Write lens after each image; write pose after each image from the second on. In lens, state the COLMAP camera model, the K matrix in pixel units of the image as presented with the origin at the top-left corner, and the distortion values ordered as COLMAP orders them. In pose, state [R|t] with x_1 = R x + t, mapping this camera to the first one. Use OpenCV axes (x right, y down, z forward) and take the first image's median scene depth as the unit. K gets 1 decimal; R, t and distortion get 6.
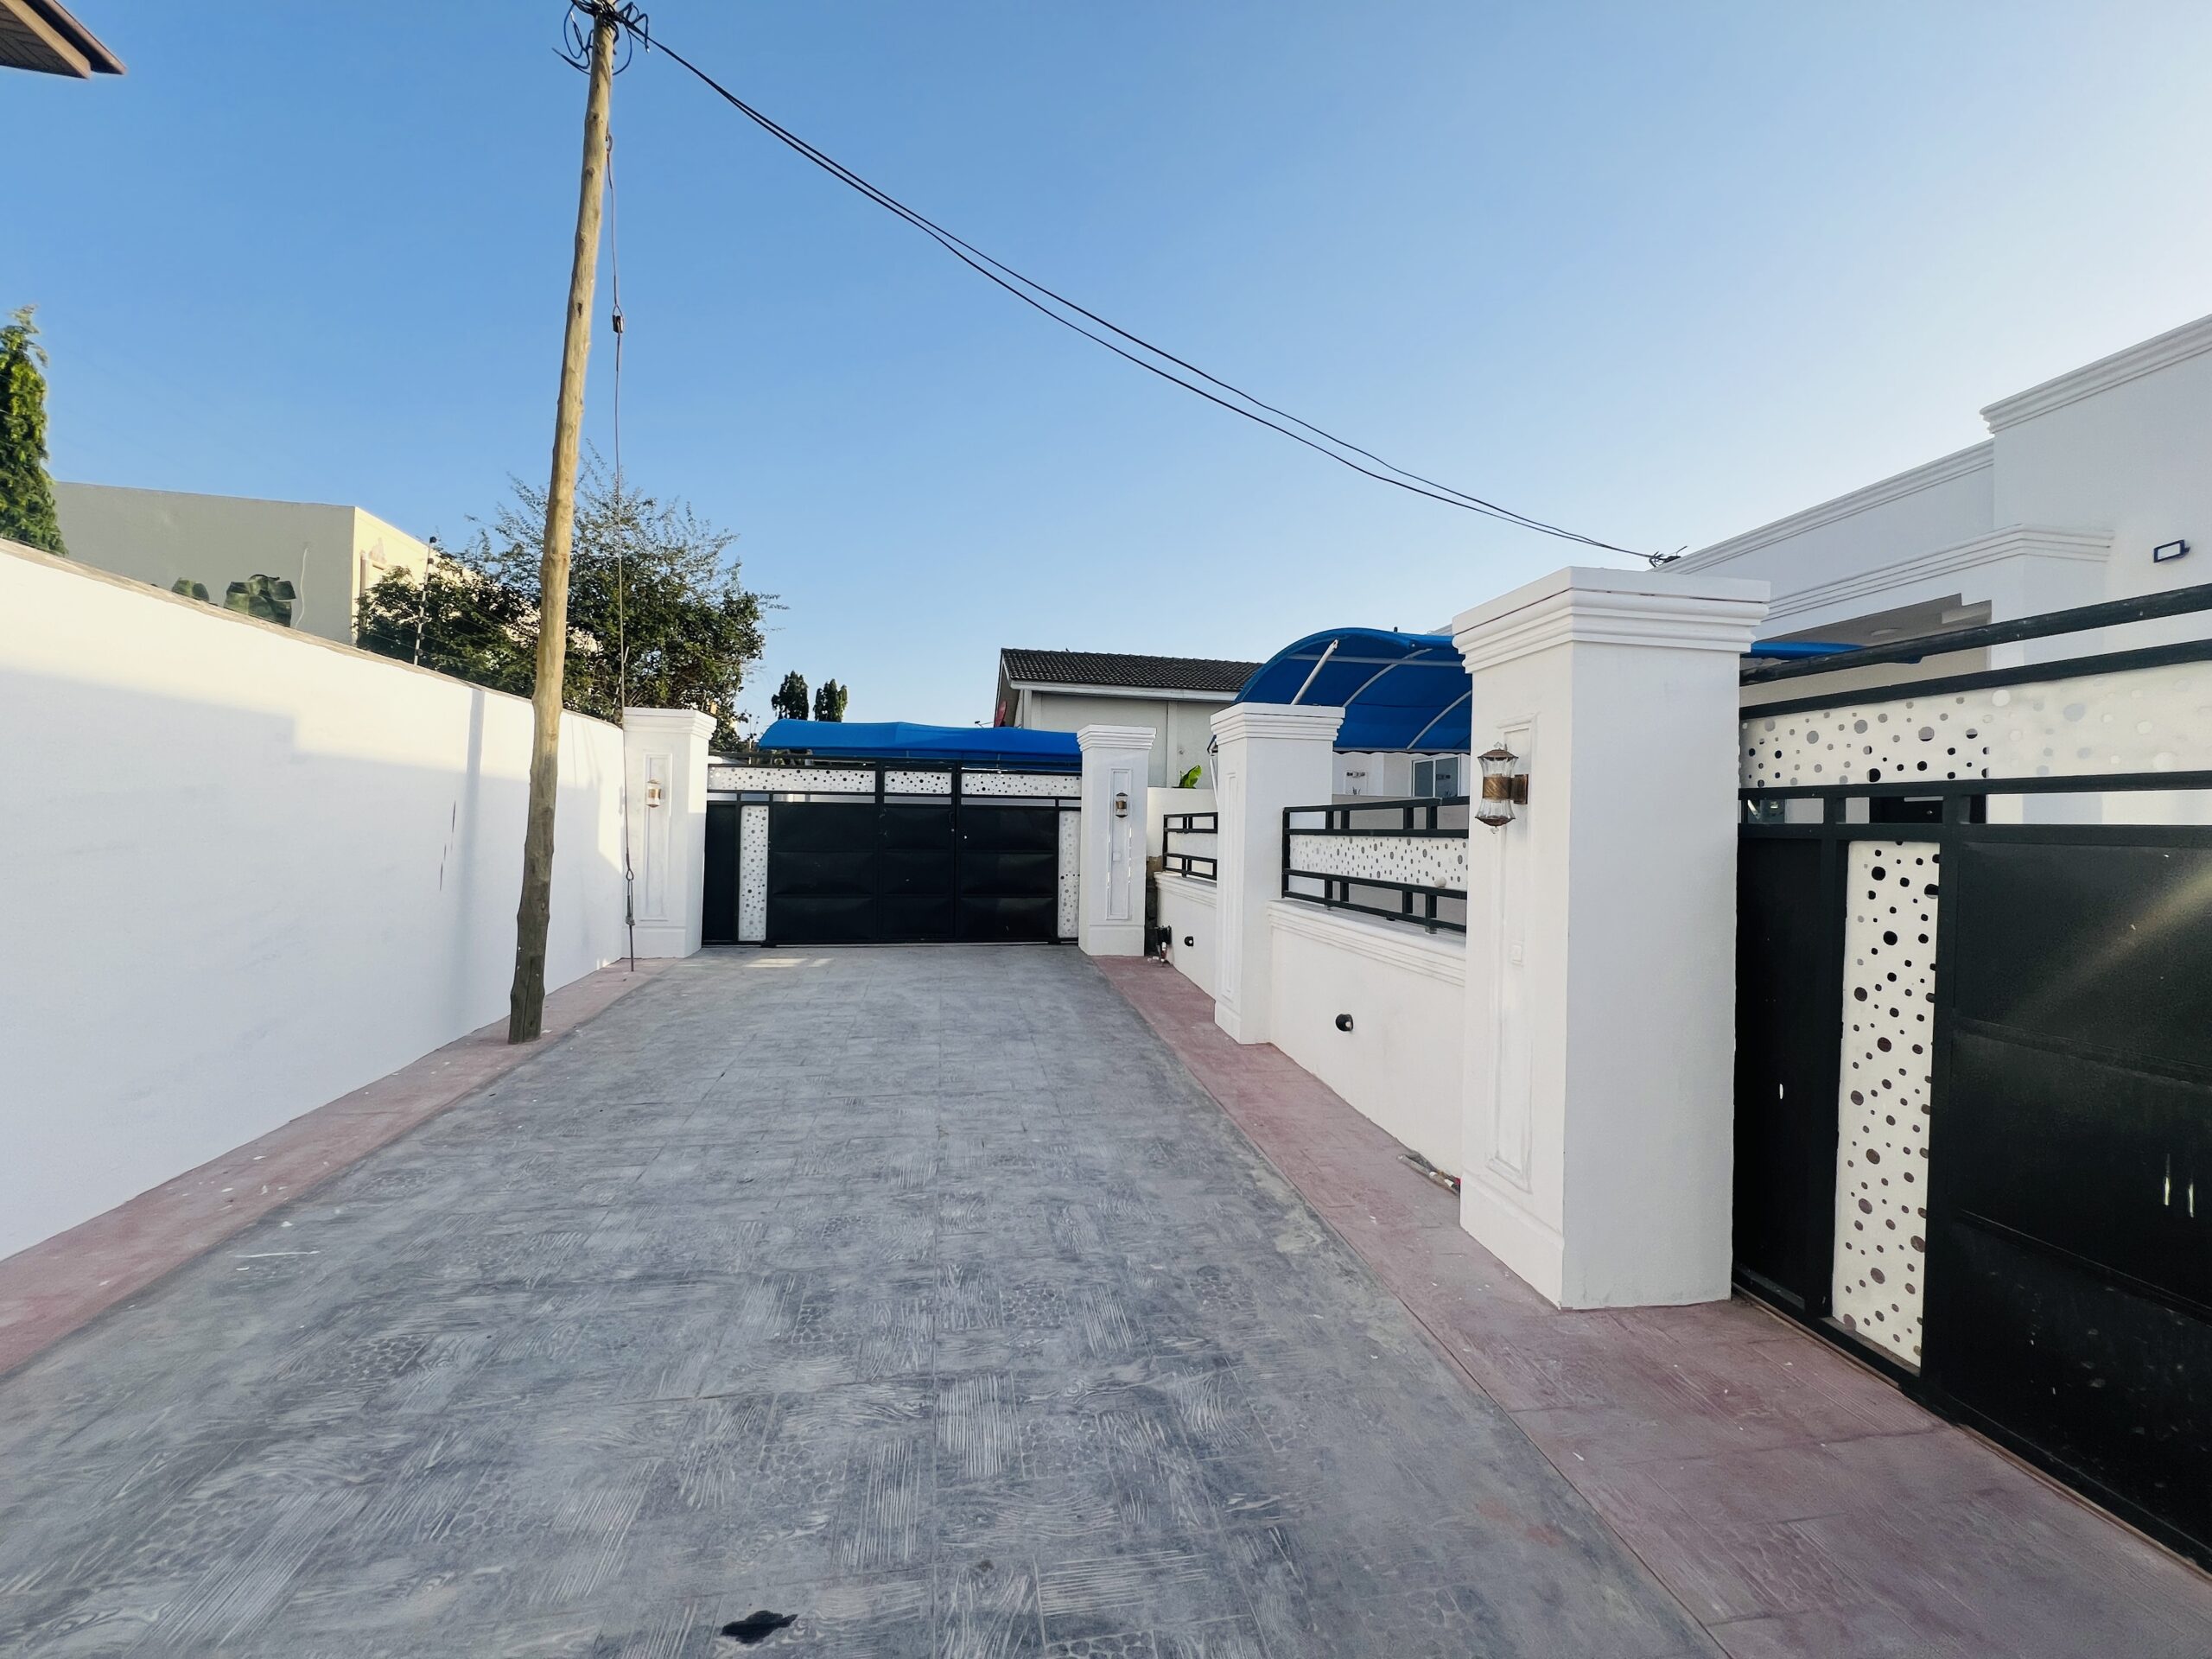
lens RADIAL K [[880.4, 0, 1101.7], [0, 880.4, 828.0], [0, 0, 1]] dist [-0.001551, 0.000271]
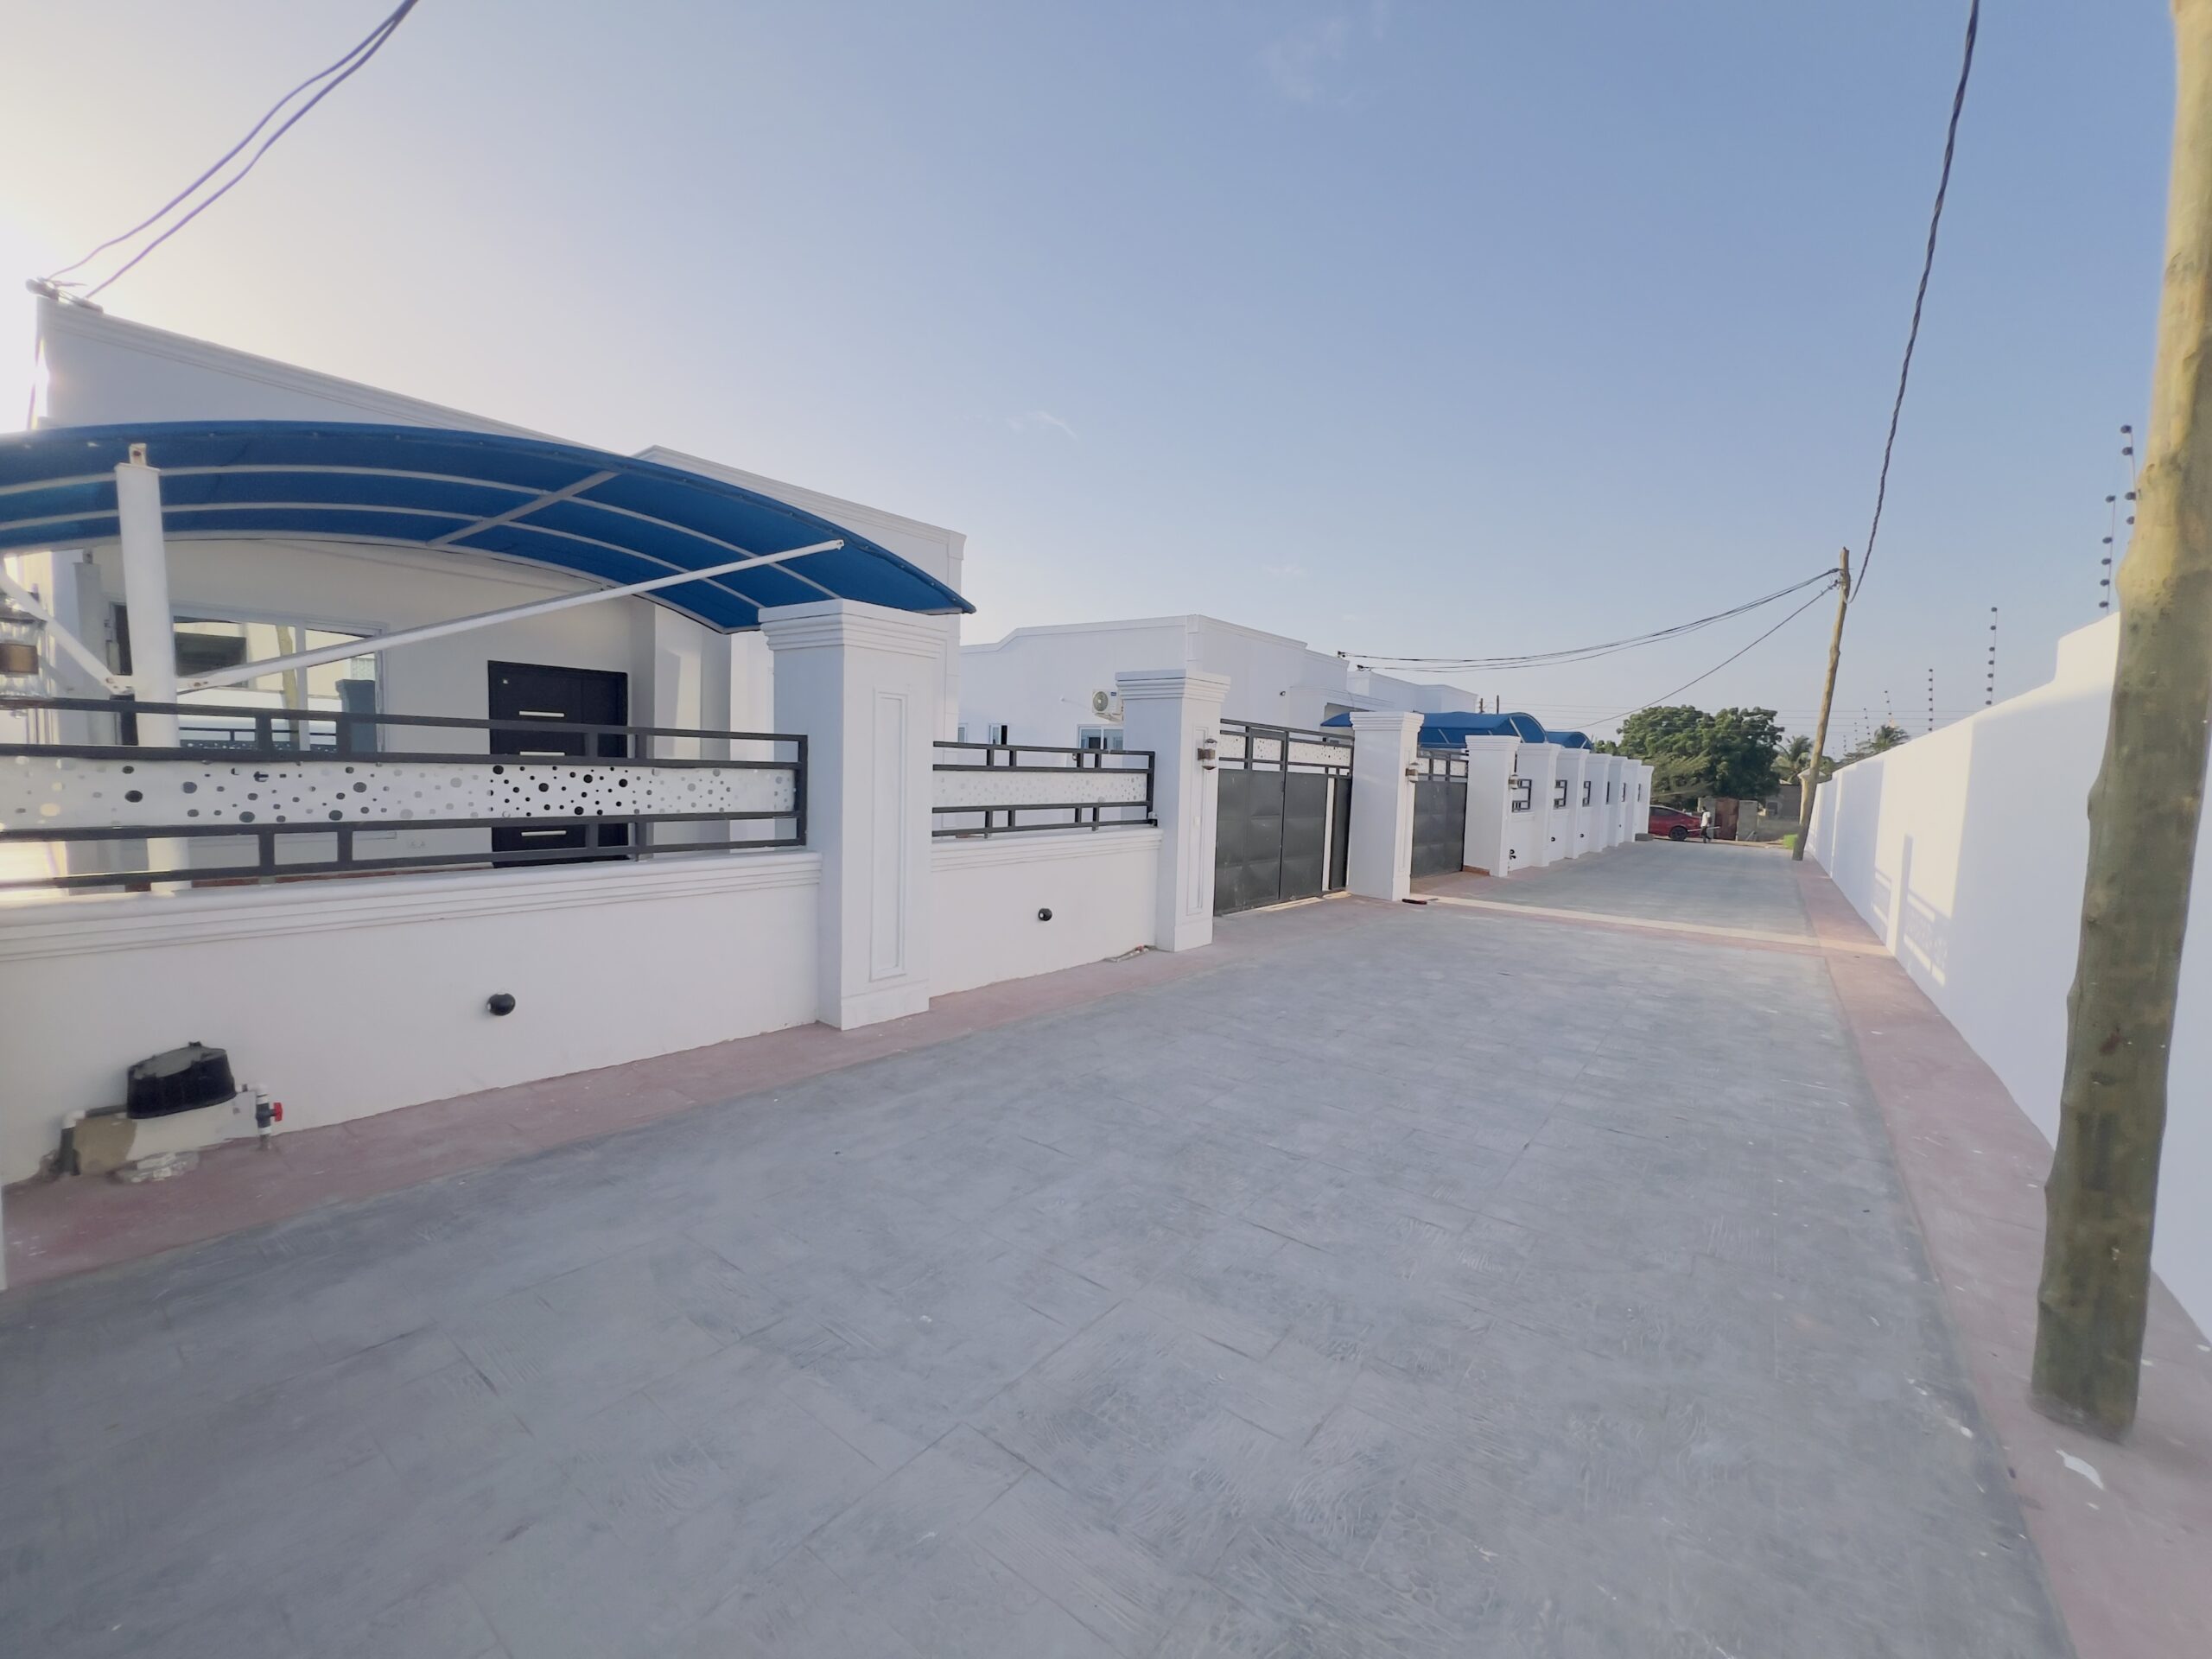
lens RADIAL K [[880.4, 0, 1105.3], [0, 880.4, 826.6], [0, 0, 1]] dist [-0.001551, 0.000271]
pose [[-0.674057, -0.094787, 0.732572, -0.878977], [-0.046650, 0.995216, 0.085846, -0.031951], [-0.737205, 0.023691, -0.675254, 2.175283]]
